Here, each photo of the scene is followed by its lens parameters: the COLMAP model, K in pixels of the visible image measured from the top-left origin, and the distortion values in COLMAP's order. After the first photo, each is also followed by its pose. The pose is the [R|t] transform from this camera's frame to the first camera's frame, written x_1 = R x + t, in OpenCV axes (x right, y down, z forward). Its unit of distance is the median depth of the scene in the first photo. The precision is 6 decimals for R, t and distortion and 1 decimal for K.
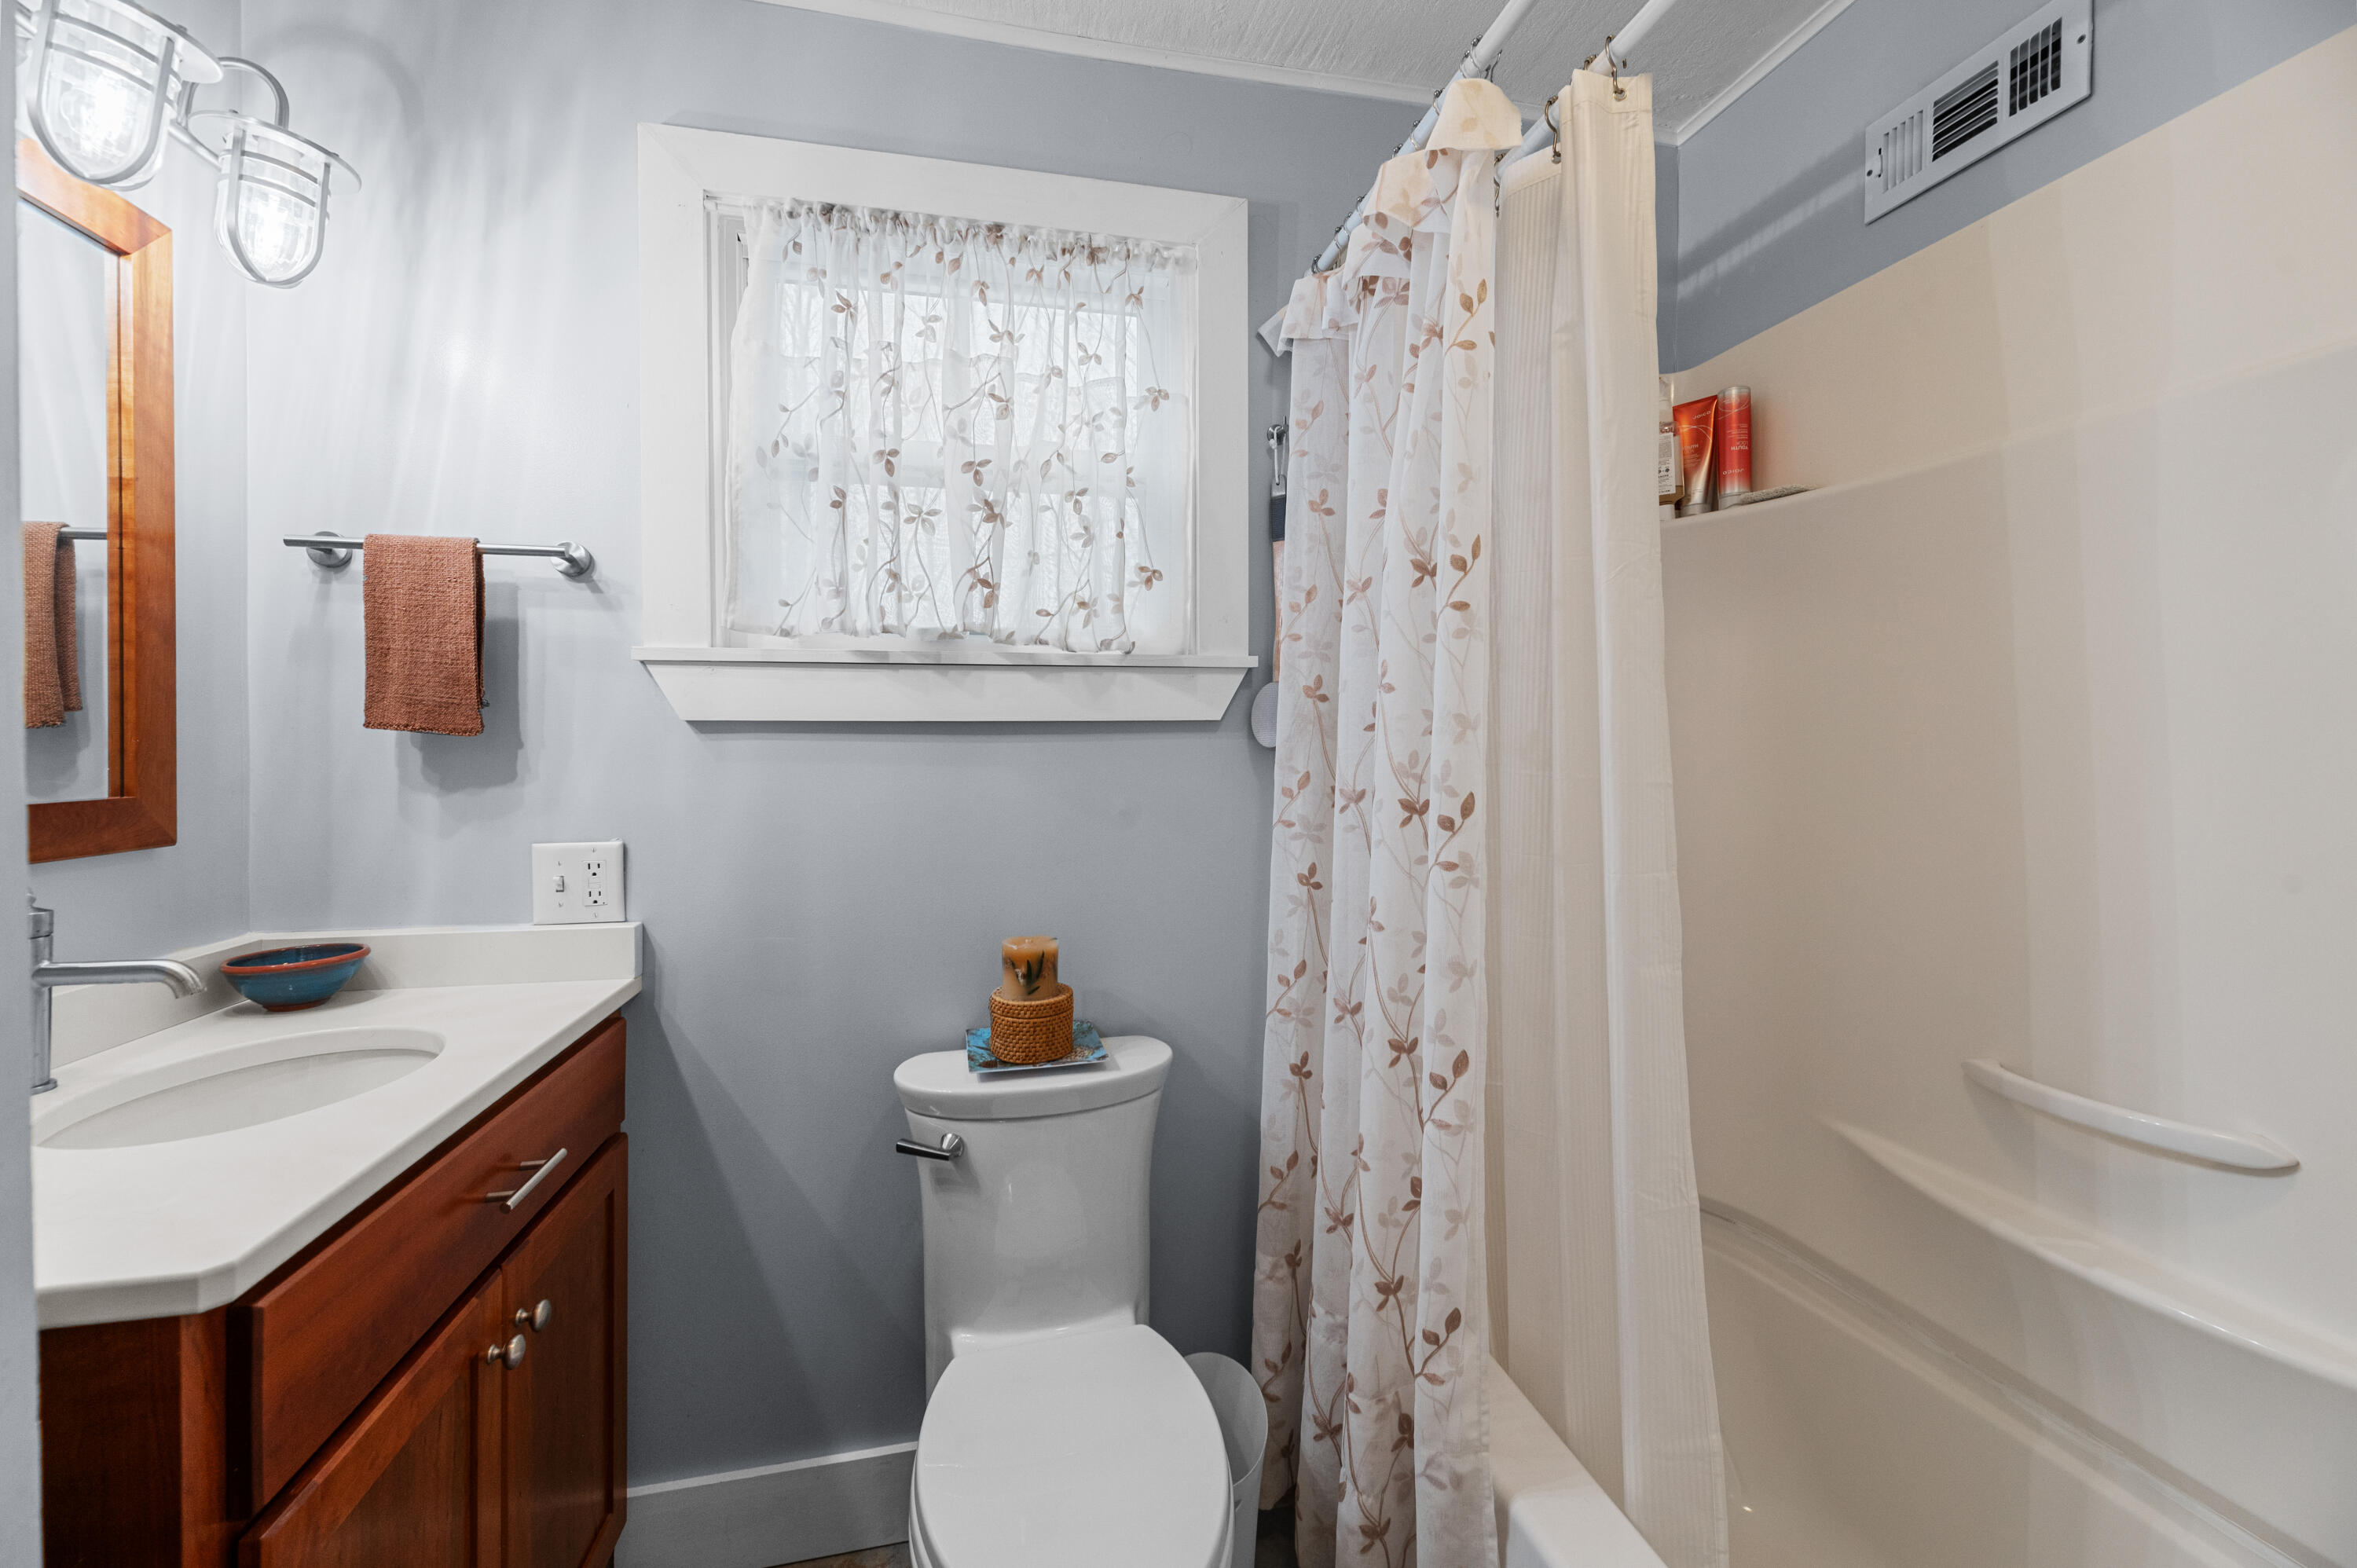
lens RADIAL K [[967.3, 0, 1177.2], [0, 967.3, 762.9], [0, 0, 1]] dist [0.000566, 0.000023]
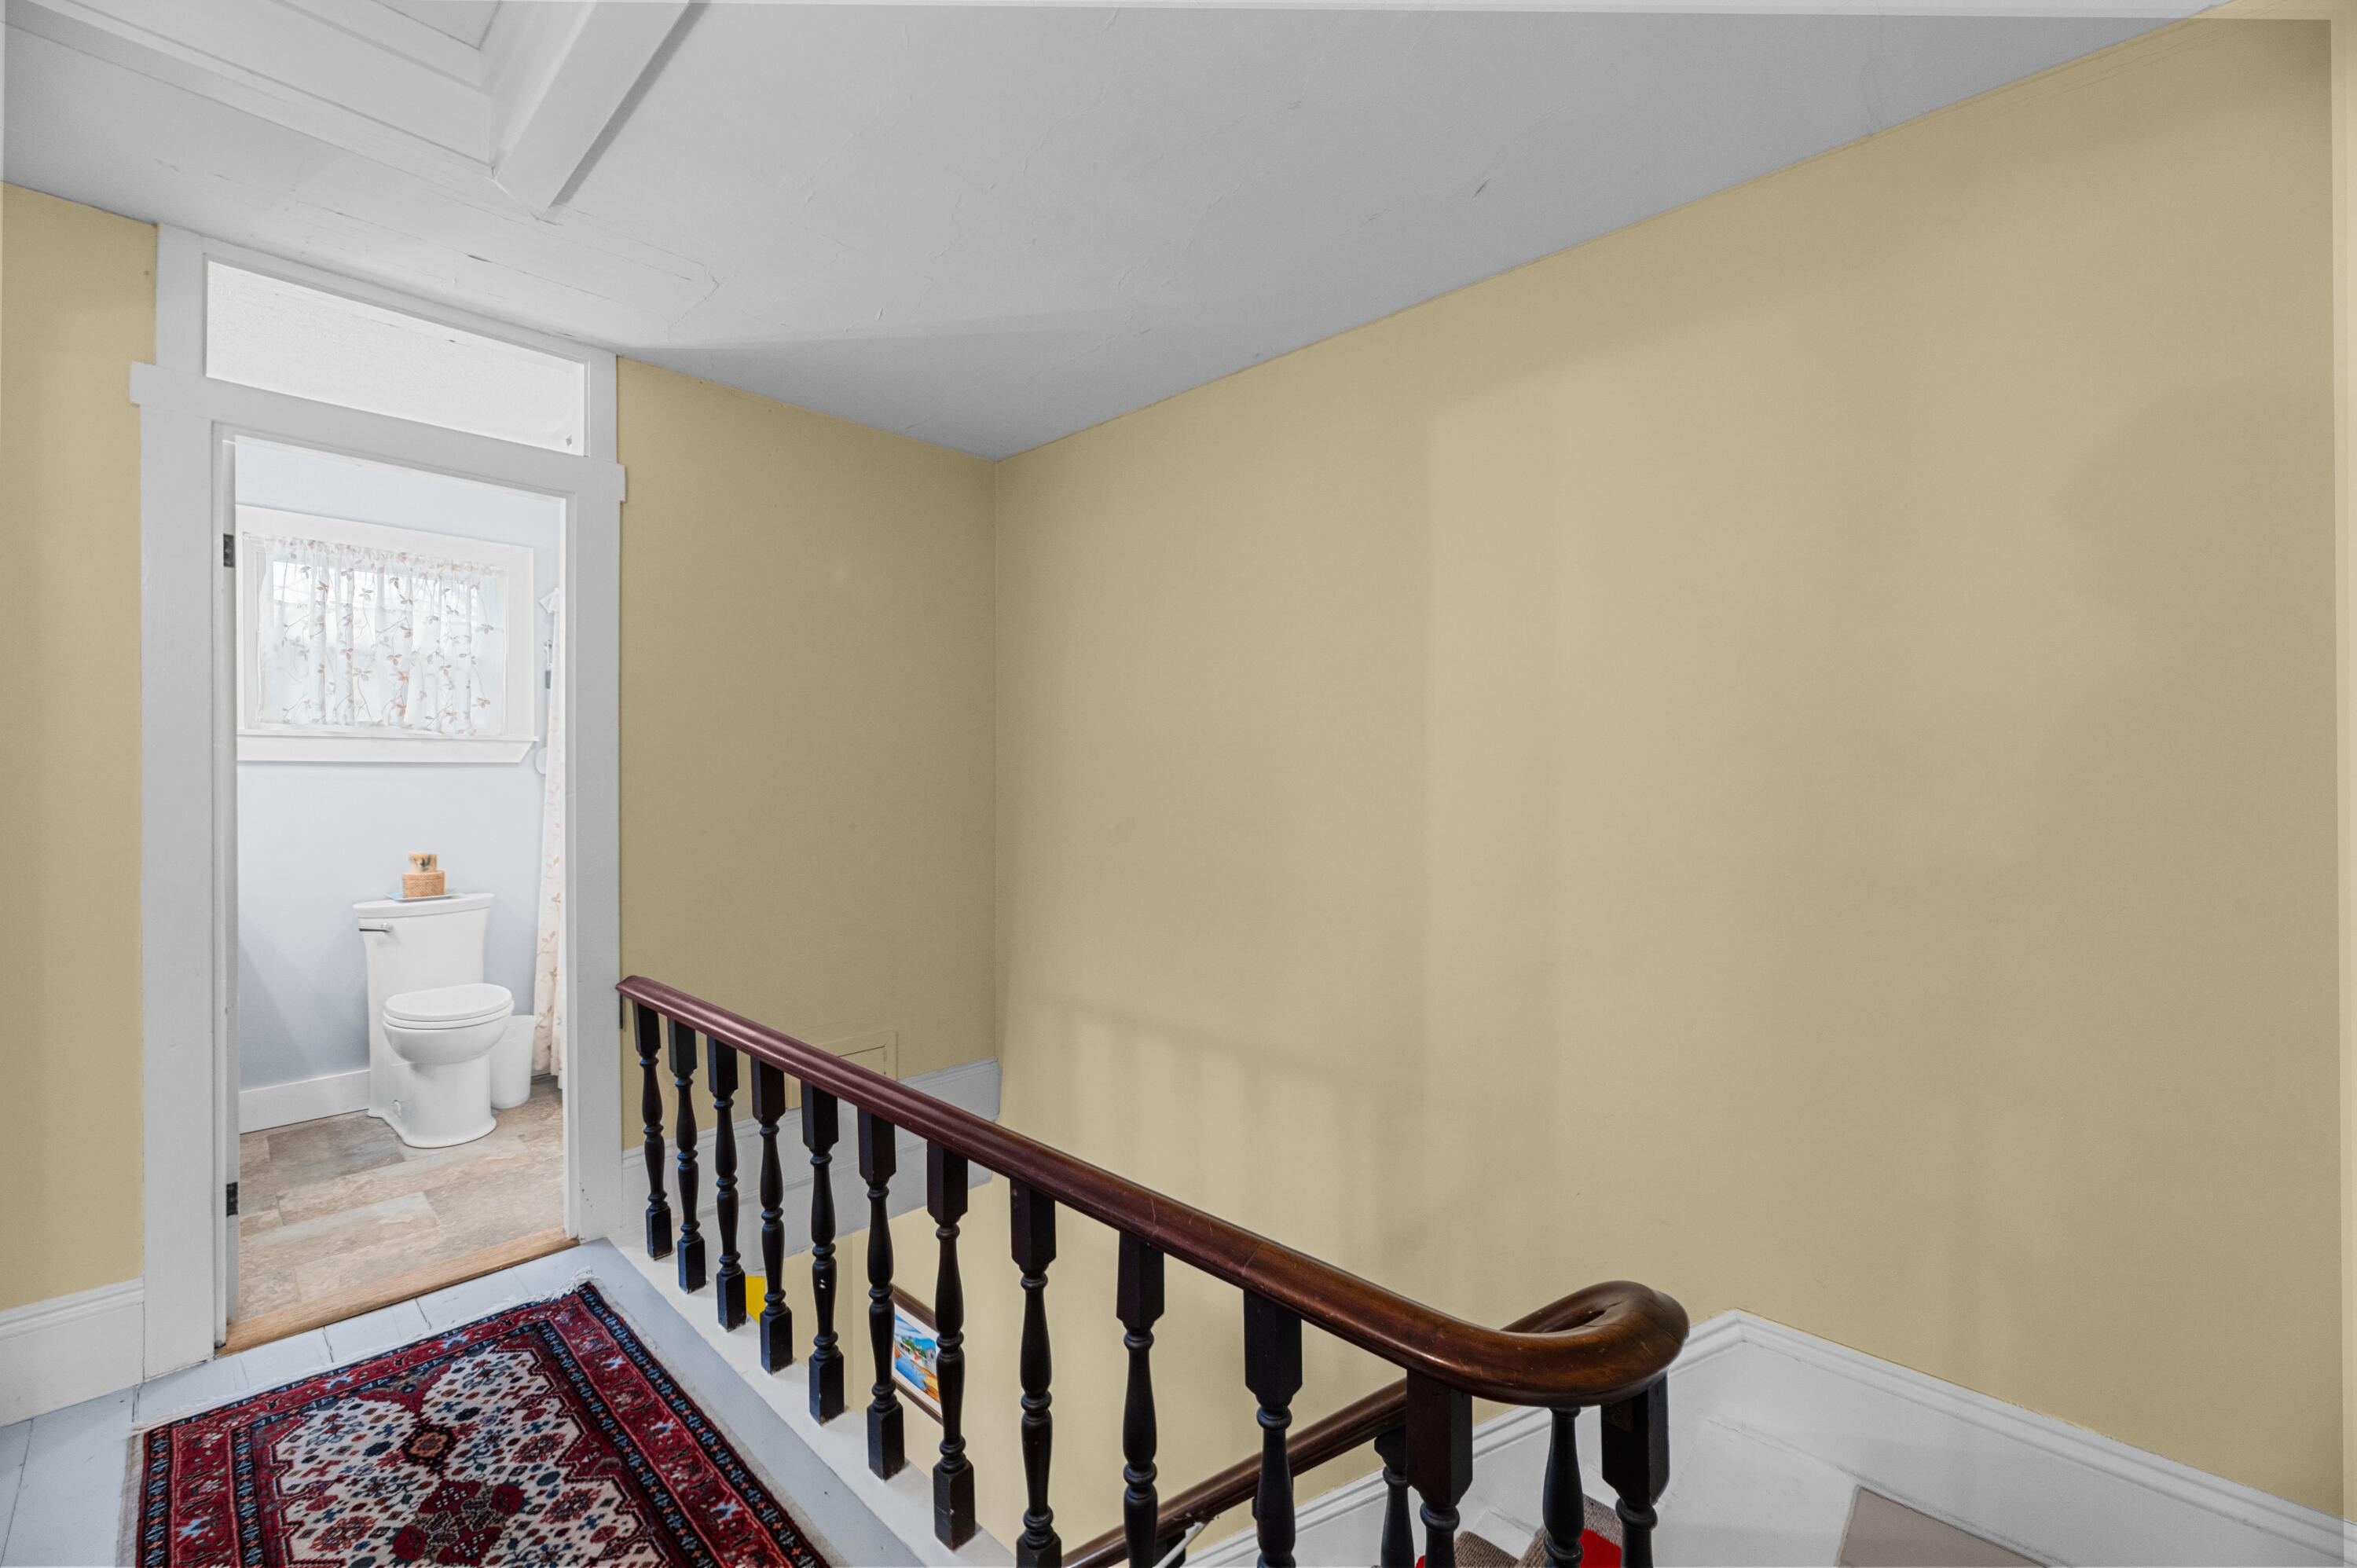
lens RADIAL K [[967.3, 0, 1199.5], [0, 967.3, 787.8], [0, 0, 1]] dist [0.000566, 0.000023]
pose [[0.833645, -0.002226, 0.552297, 0.132416], [0.005949, 0.999970, -0.004949, 0.045300], [-0.552269, 0.007411, 0.833633, -2.095273]]
